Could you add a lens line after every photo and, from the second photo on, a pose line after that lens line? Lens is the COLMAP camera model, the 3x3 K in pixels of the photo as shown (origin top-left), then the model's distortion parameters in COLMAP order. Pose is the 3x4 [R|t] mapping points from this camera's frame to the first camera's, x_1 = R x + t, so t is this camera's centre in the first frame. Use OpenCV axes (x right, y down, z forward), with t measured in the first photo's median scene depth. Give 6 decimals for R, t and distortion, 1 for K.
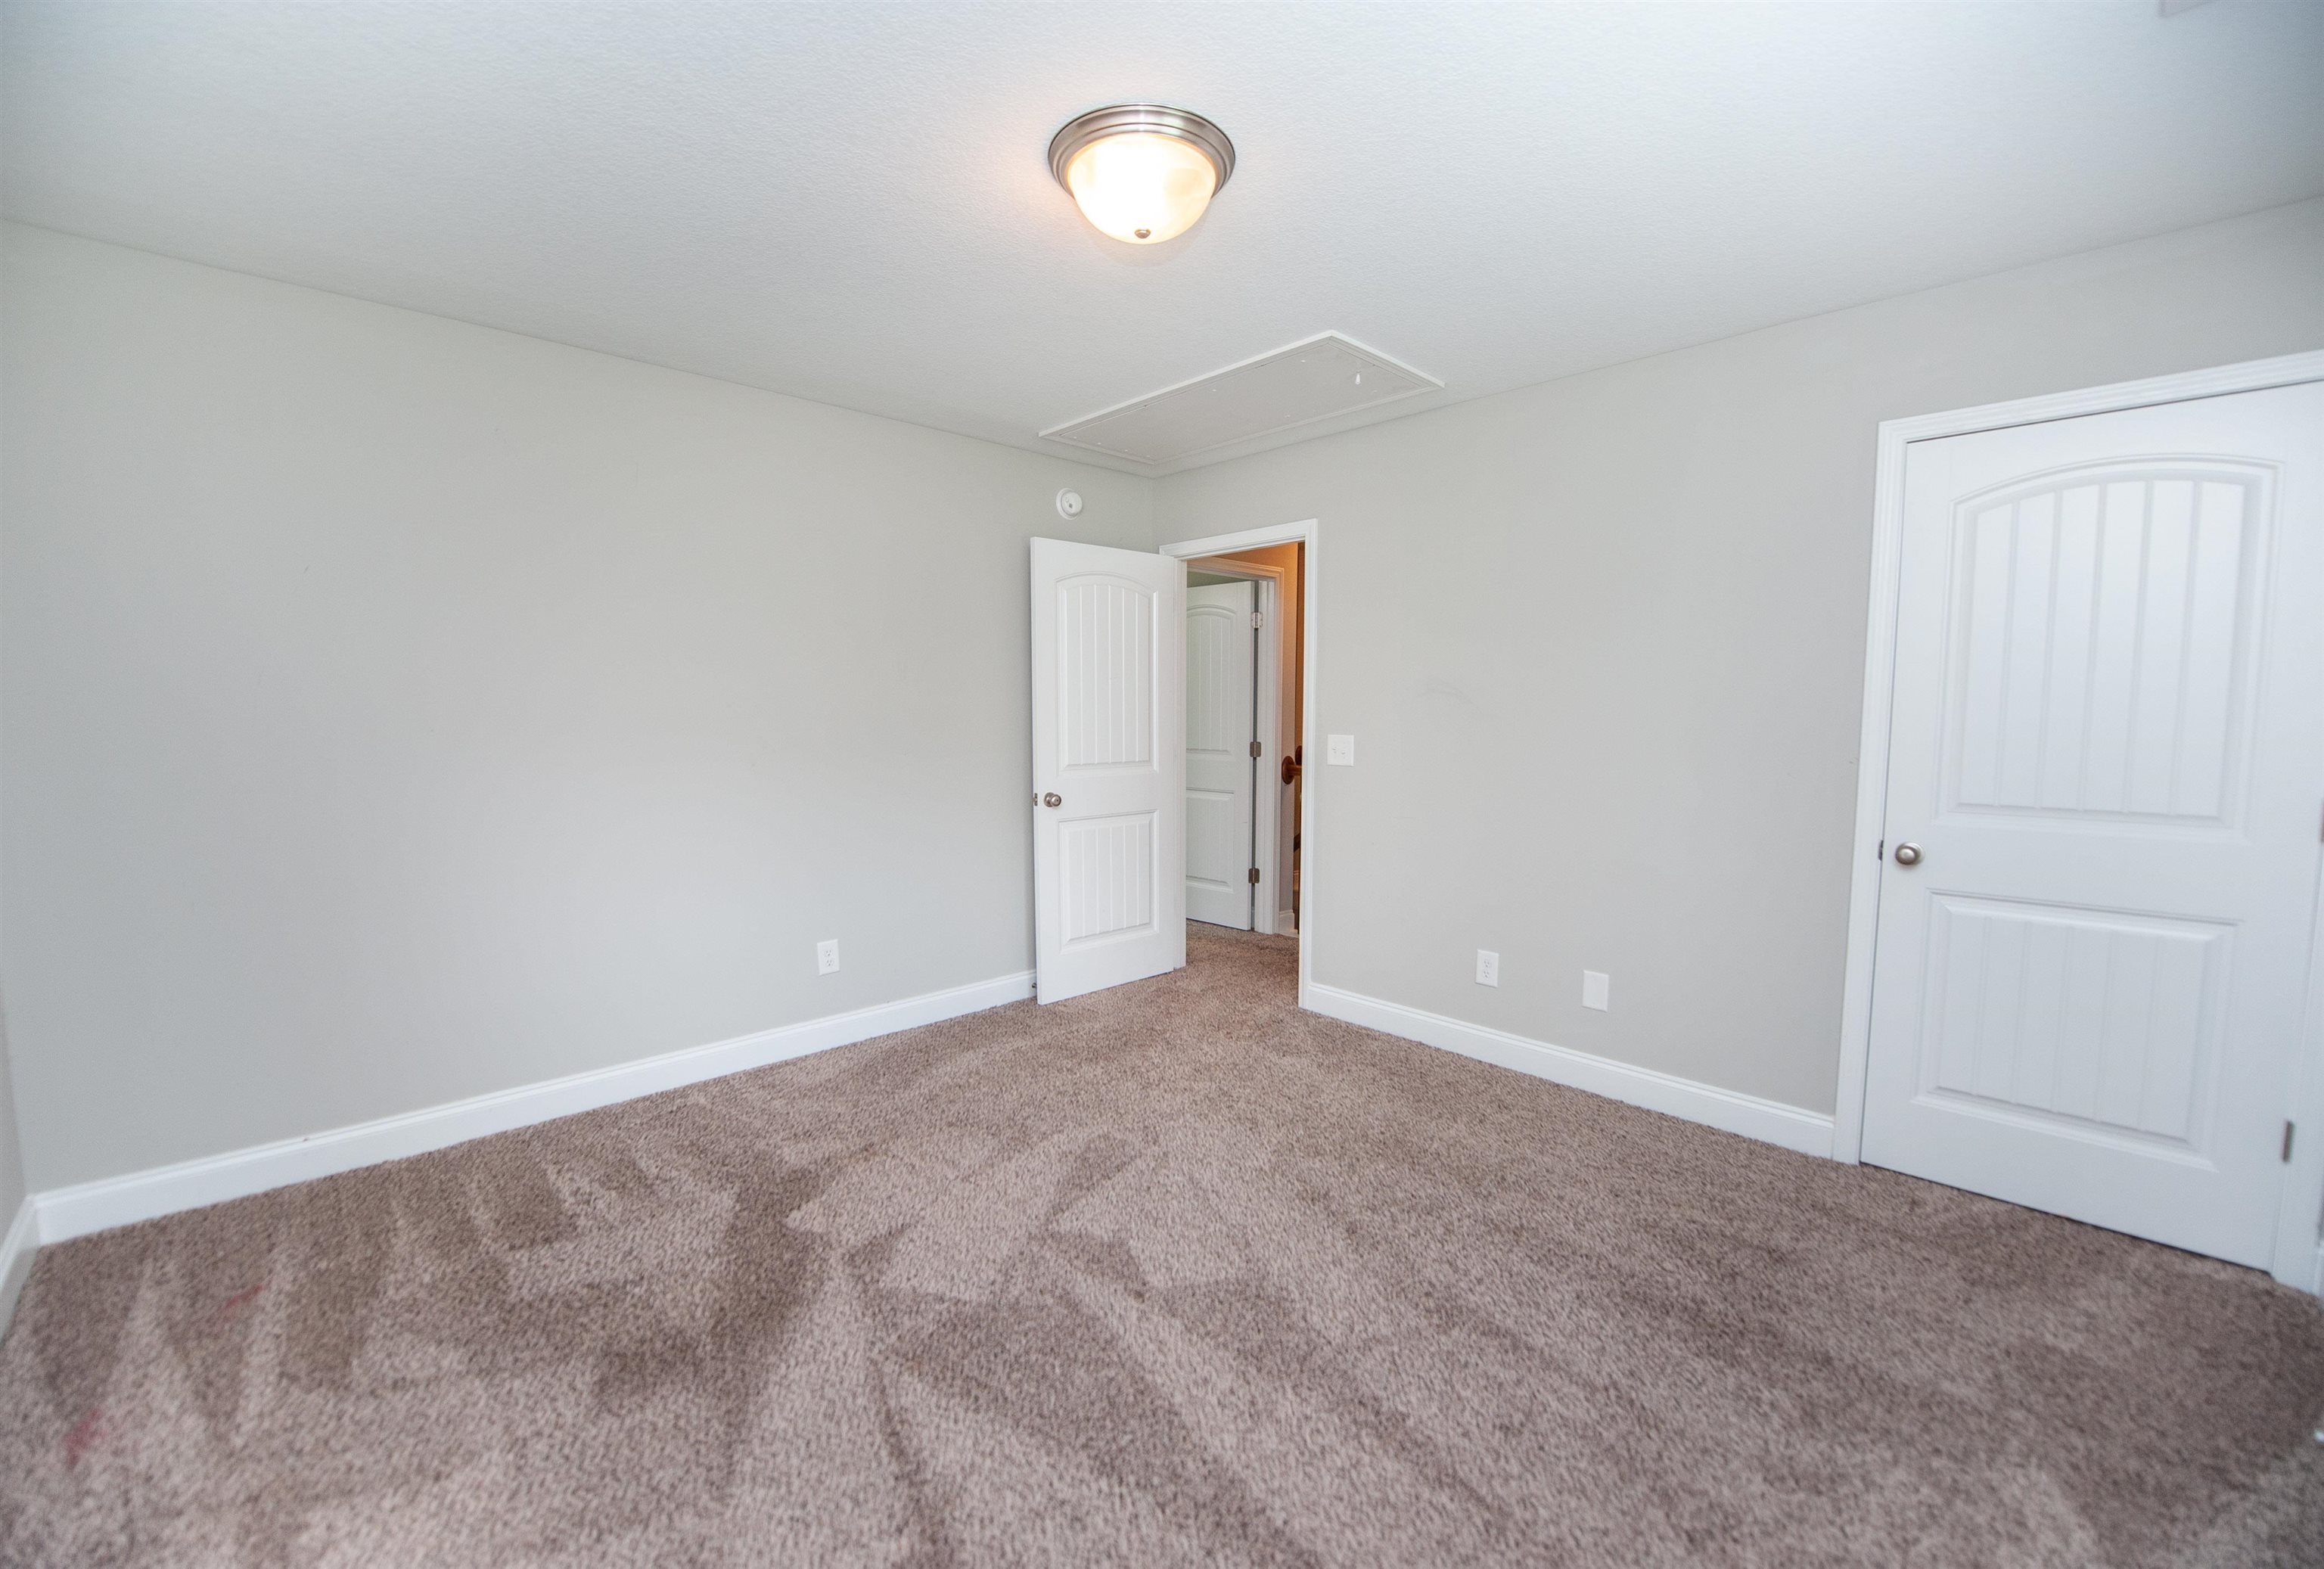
lens RADIAL K [[941.7, 0, 1156.8], [0, 941.7, 794.4], [0, 0, 1]] dist [-0.001017, -0.000470]
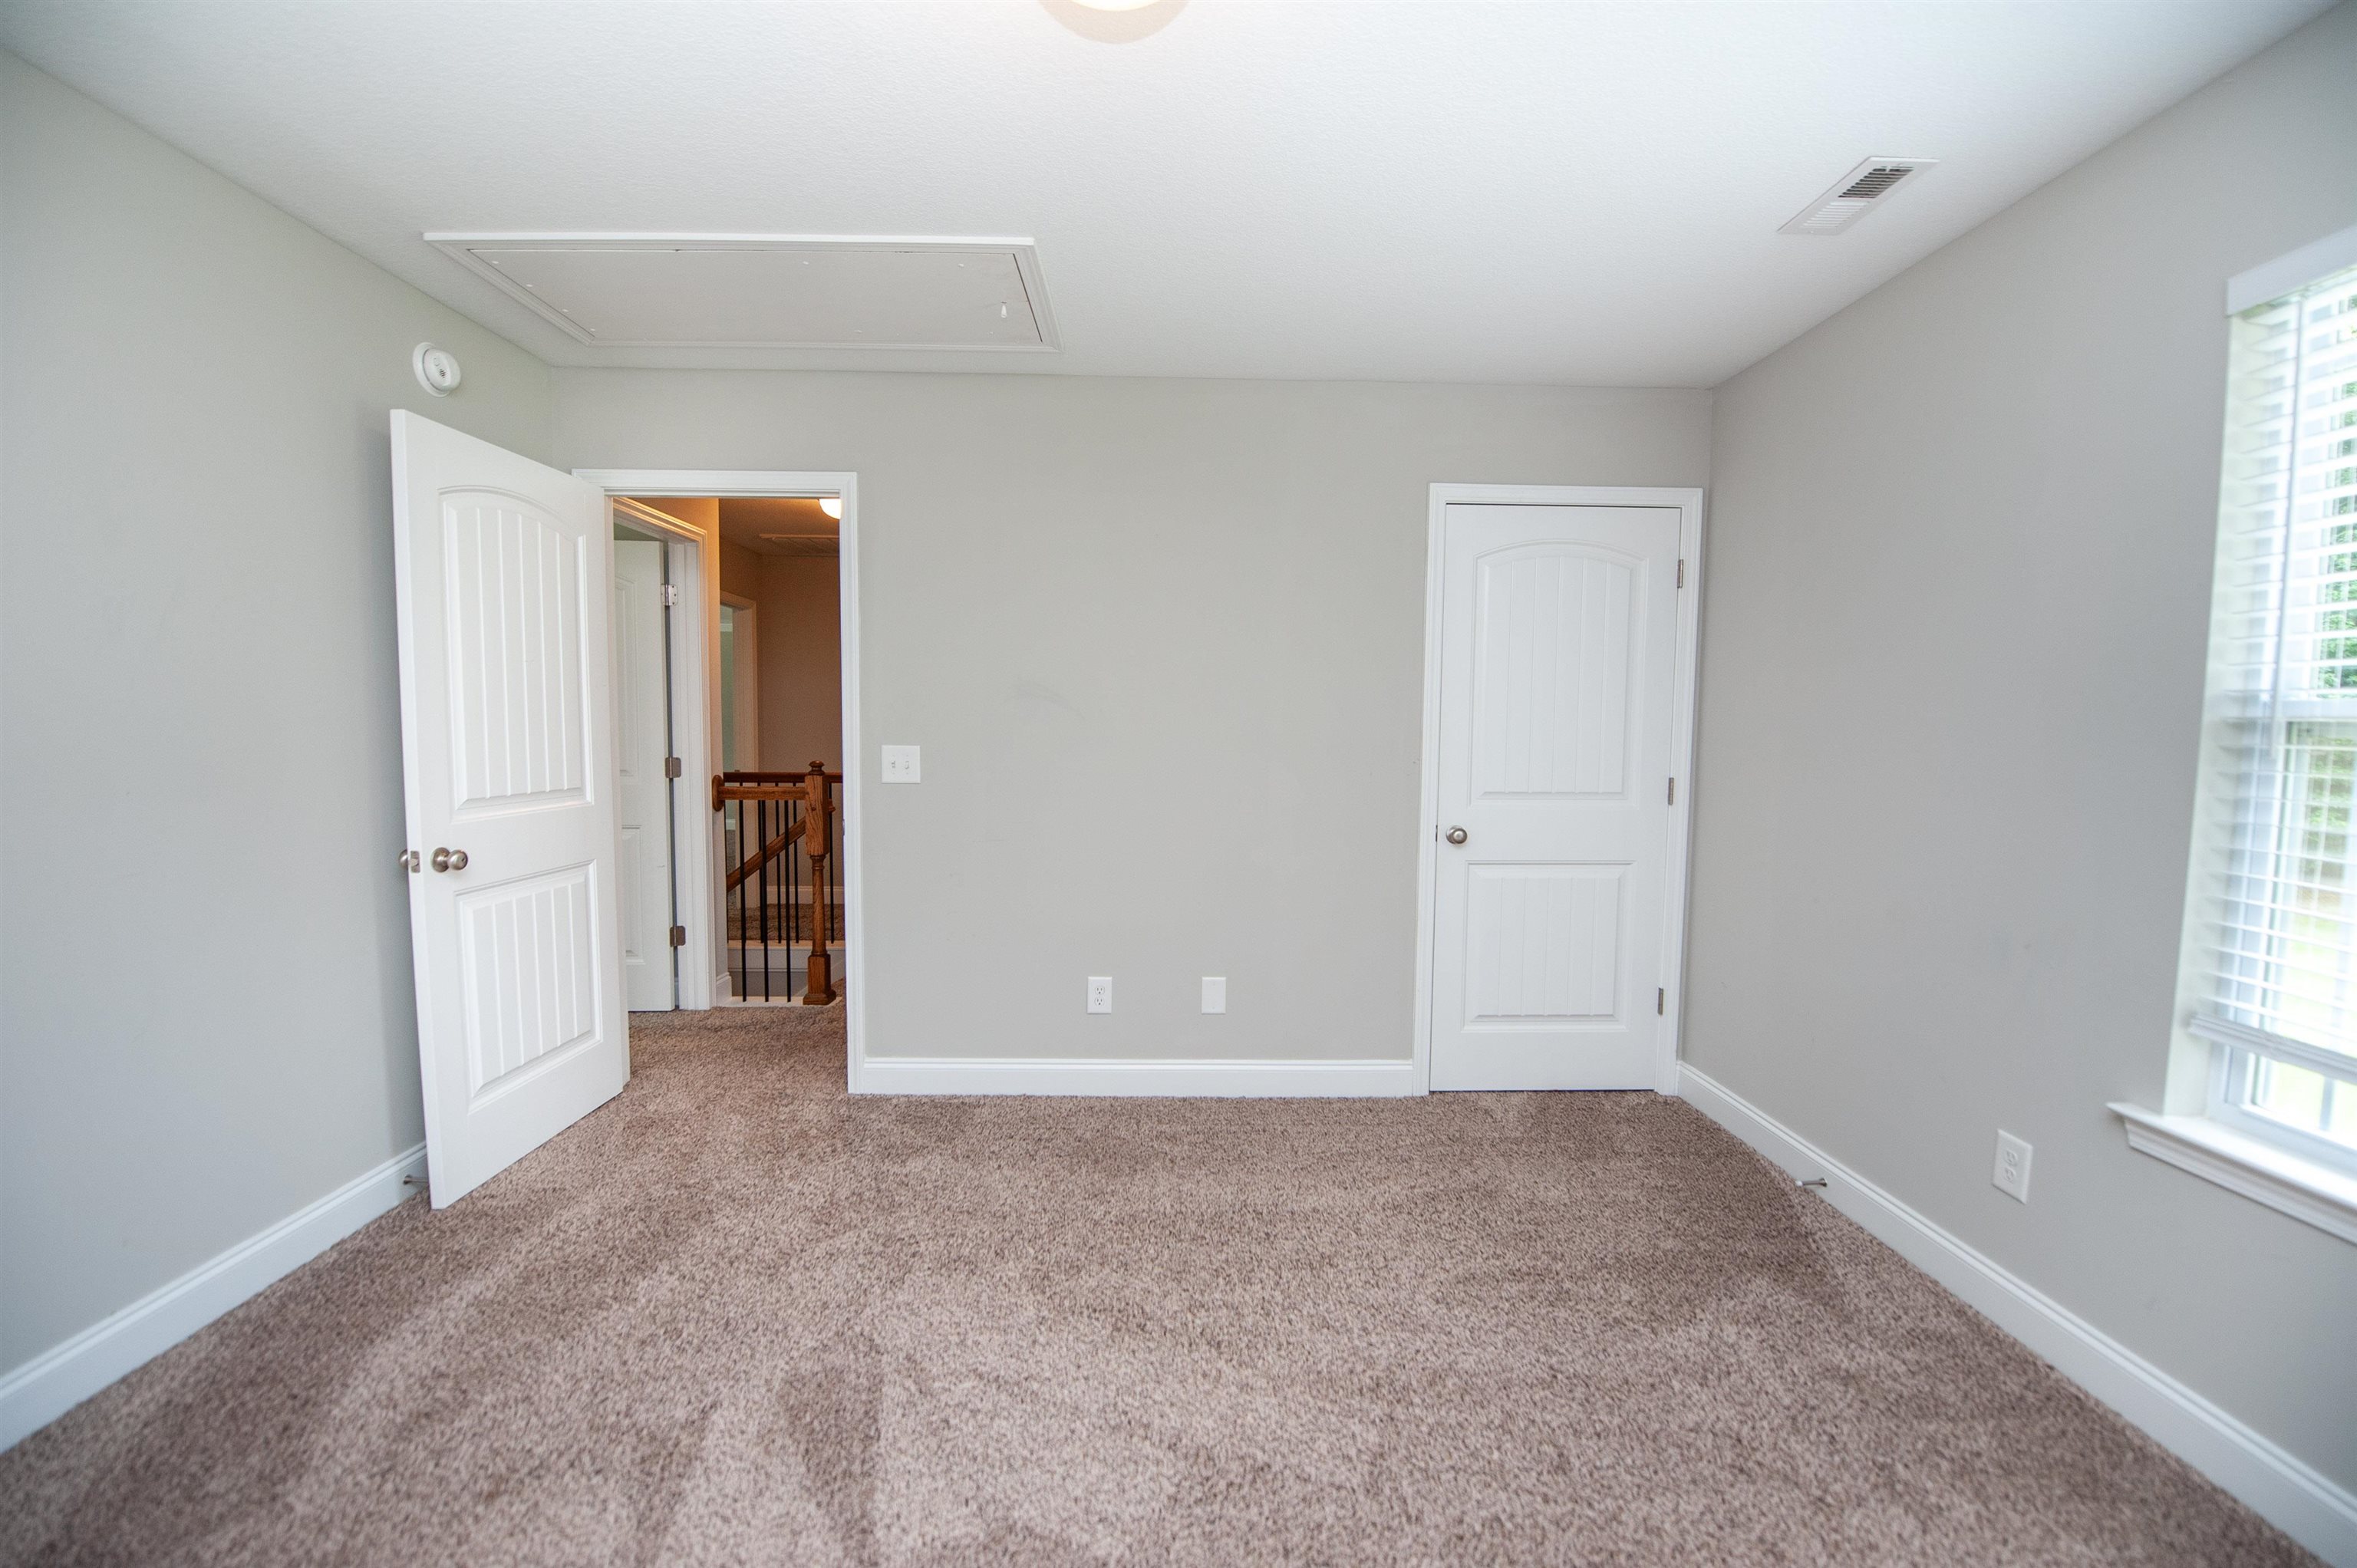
lens RADIAL K [[955.6, 0, 1177.2], [0, 955.6, 792.7], [0, 0, 1]] dist [-0.000587, -0.007550]
pose [[0.682520, -0.046066, 0.729414, -0.247177], [0.057490, 0.998303, 0.009254, -0.016672], [-0.728603, 0.035618, 0.684010, 0.266876]]
